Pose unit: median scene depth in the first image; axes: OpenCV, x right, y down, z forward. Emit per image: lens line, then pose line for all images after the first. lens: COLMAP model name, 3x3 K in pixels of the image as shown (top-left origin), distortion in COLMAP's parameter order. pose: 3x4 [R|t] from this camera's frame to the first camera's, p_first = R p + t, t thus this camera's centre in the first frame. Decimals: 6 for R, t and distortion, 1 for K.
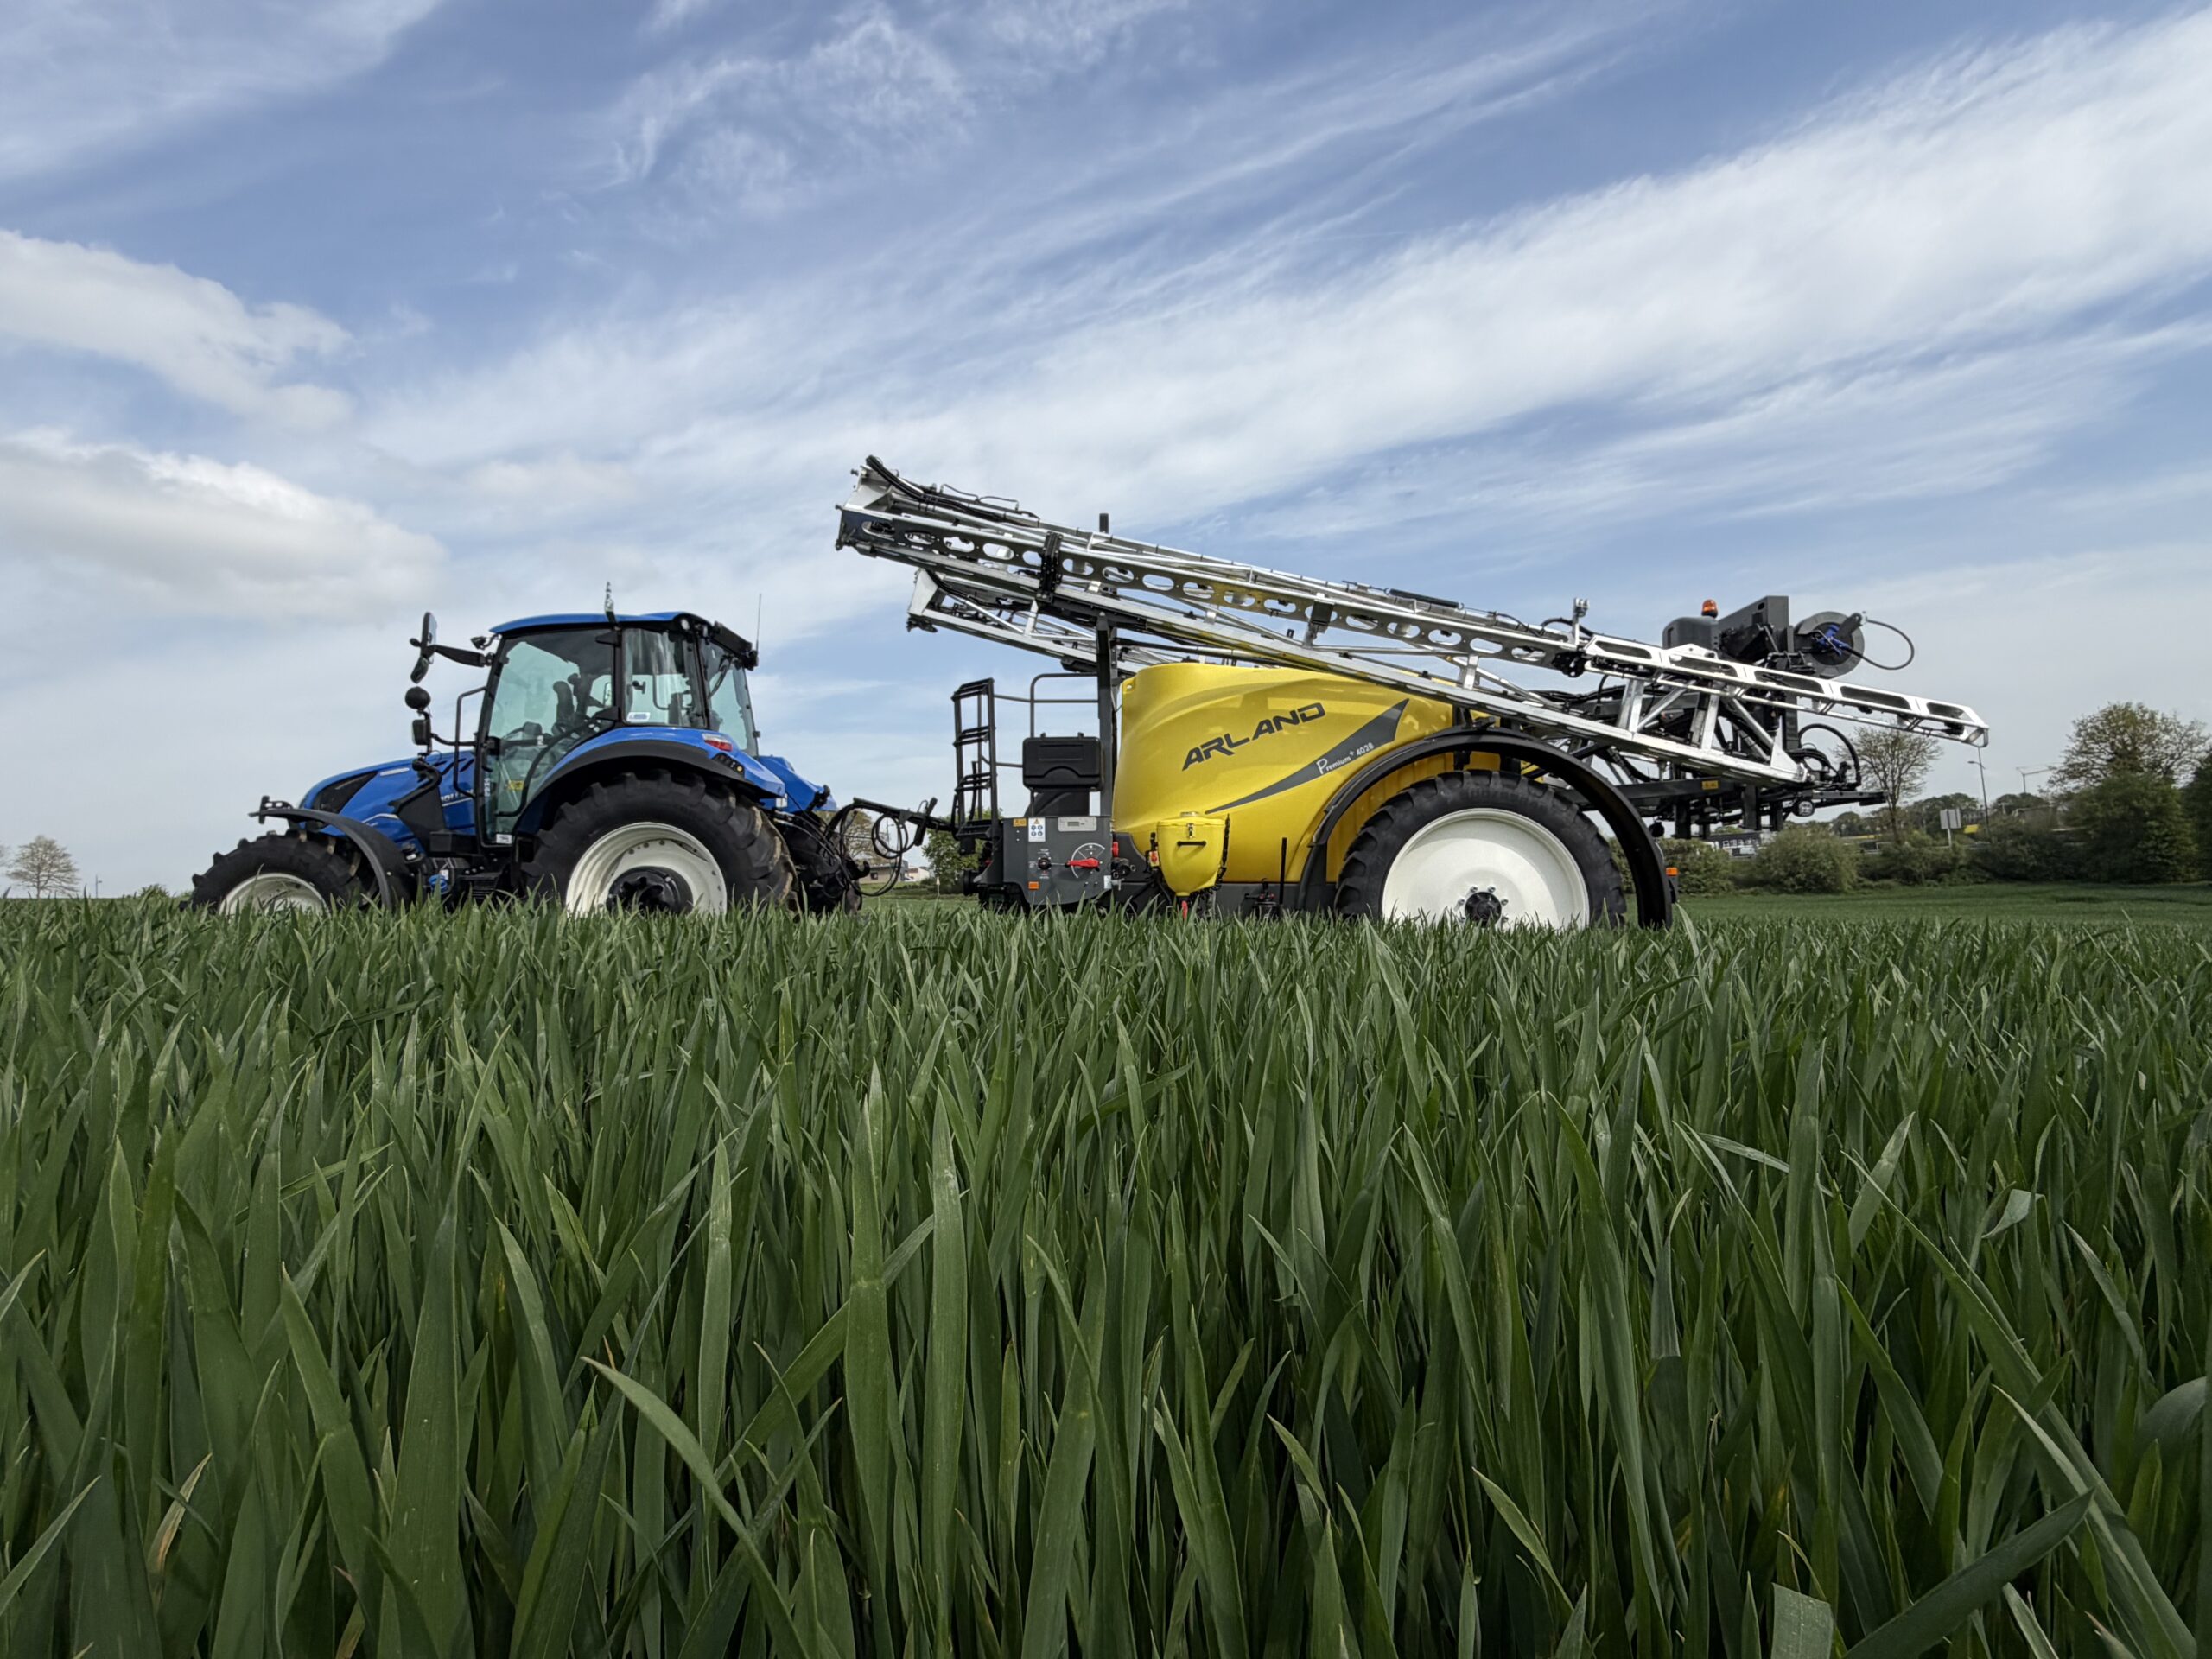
lens RADIAL K [[1107.6, 0, 1106.0], [0, 1107.6, 829.5], [0, 0, 1]] dist [-0.021438, -0.000432]
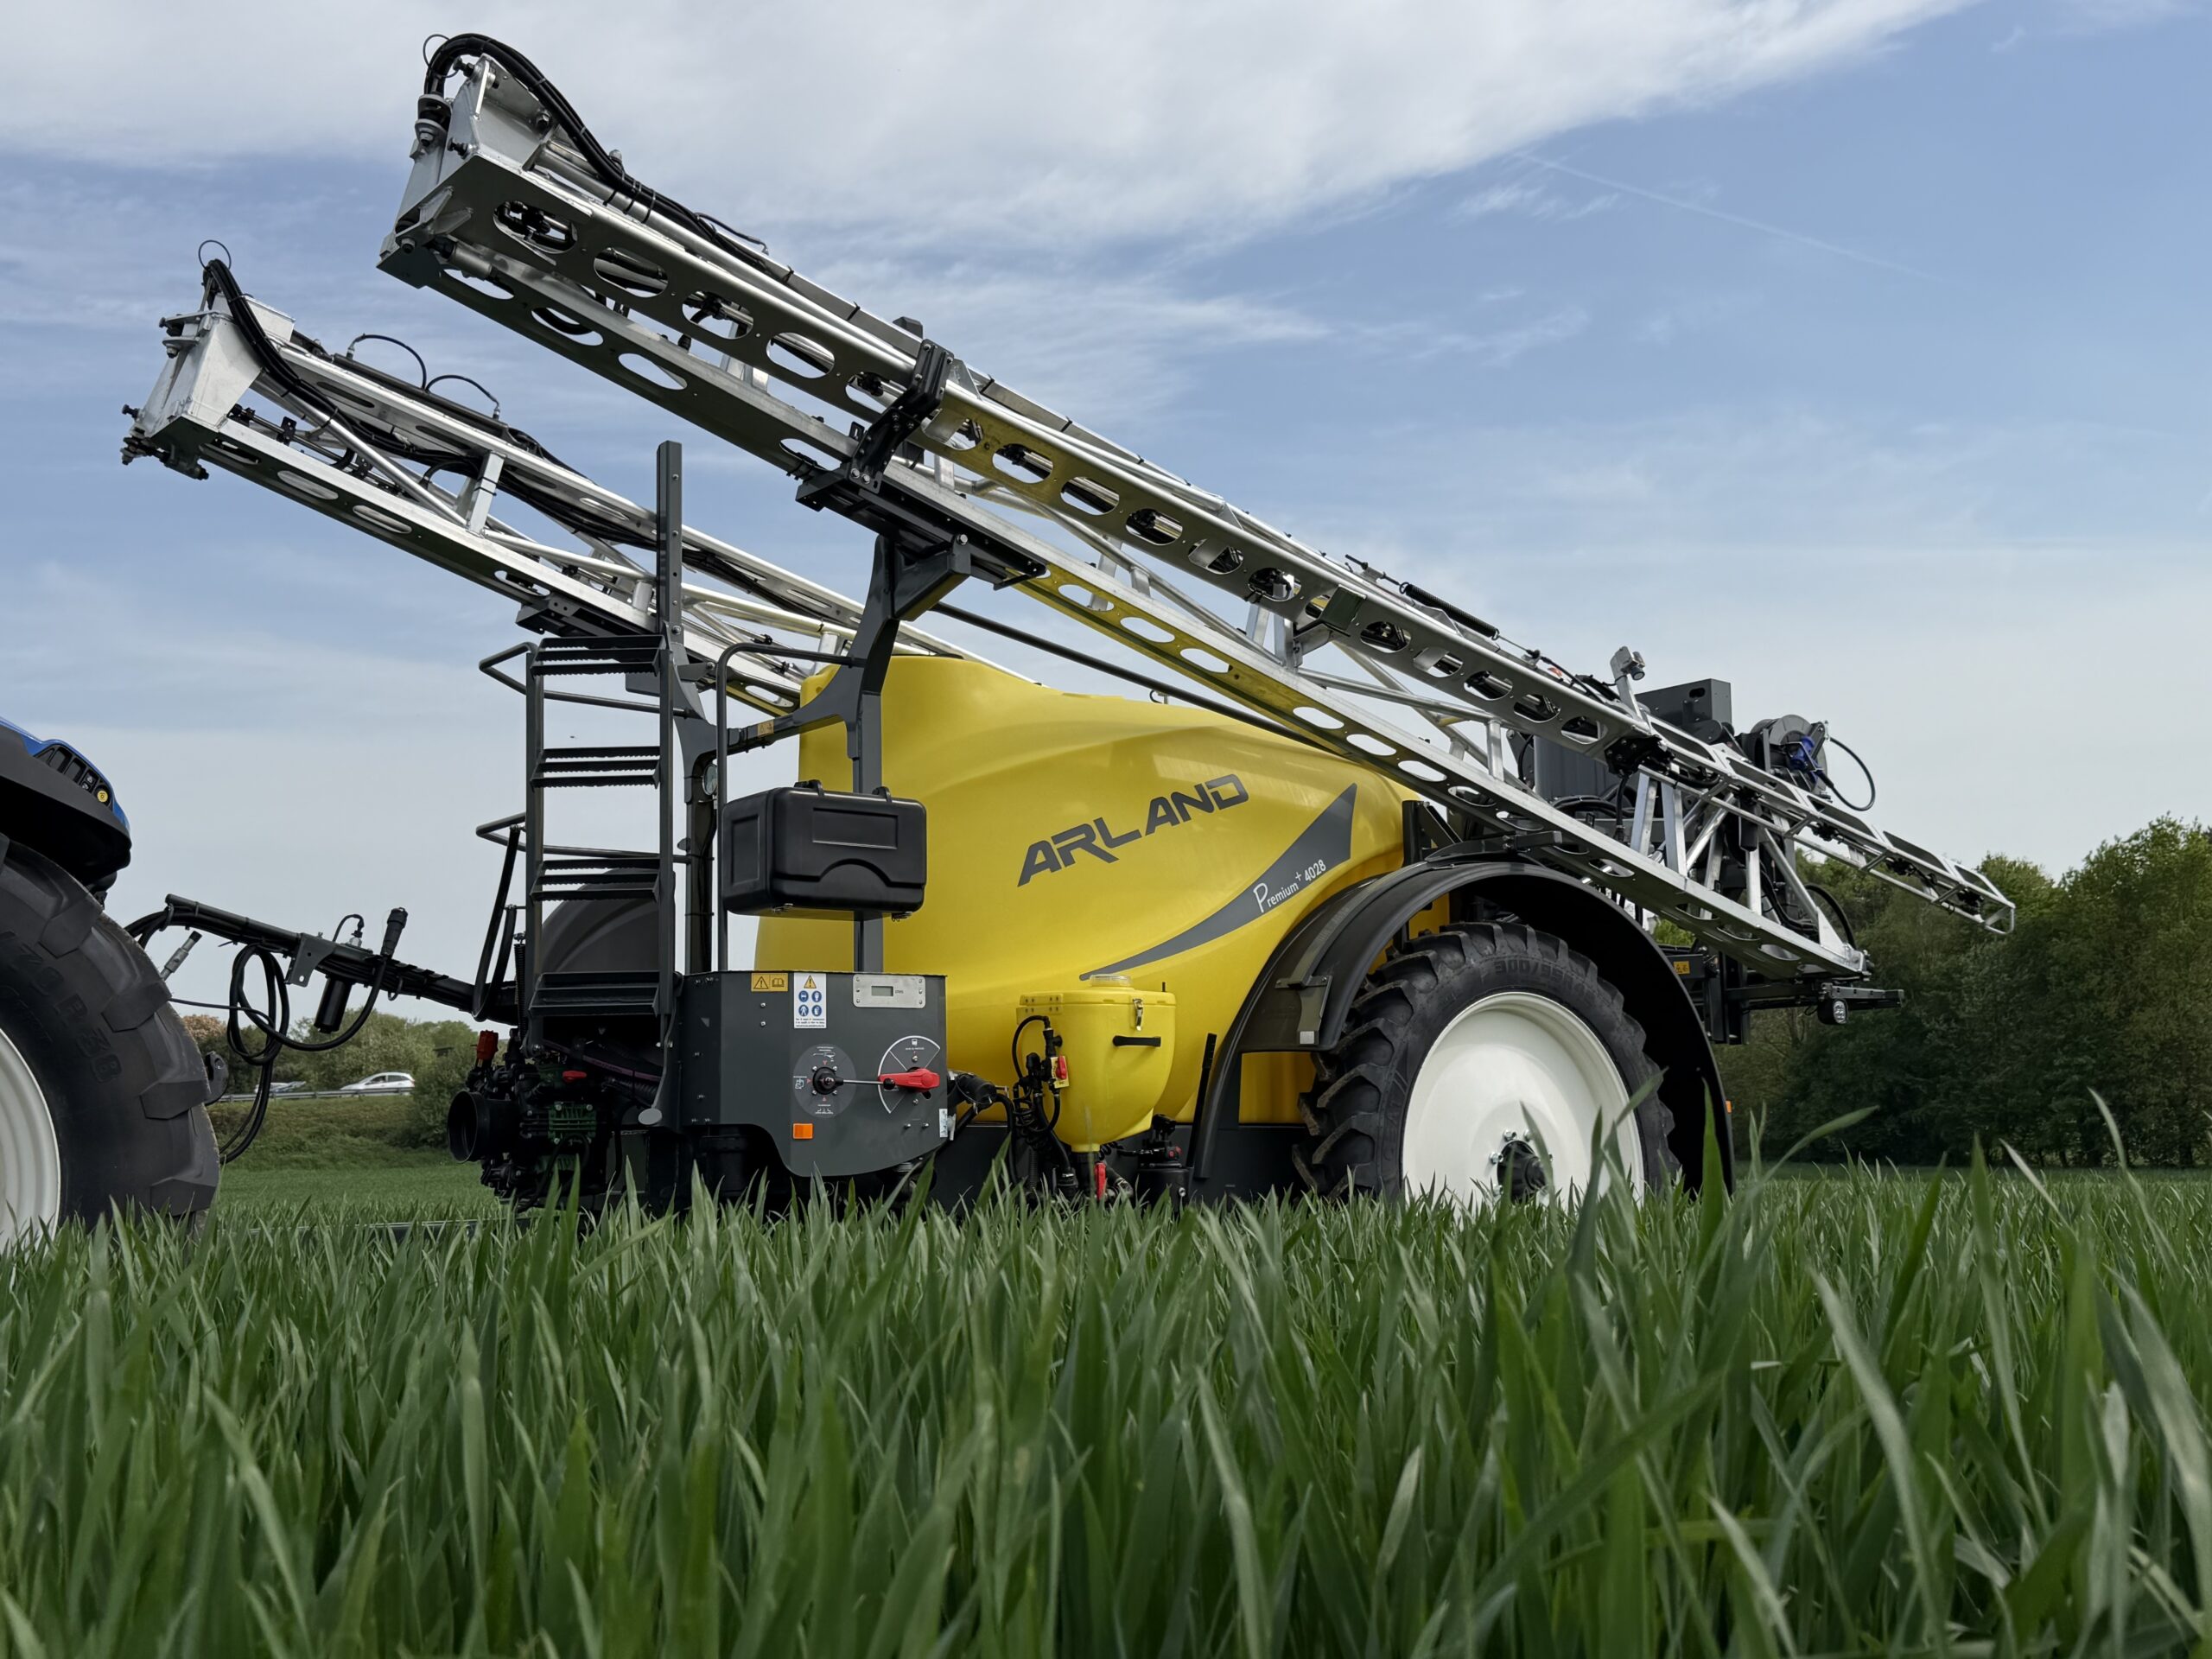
lens RADIAL K [[2384.1, 0, 1106.0], [0, 2384.1, 829.5], [0, 0, 1]] dist [0.056100, -0.011079]
pose [[0.728522, 0.085270, 0.679694, -0.615212], [-0.023091, 0.994715, -0.100041, 0.024198], [-0.684633, 0.057187, 0.726641, 0.238422]]
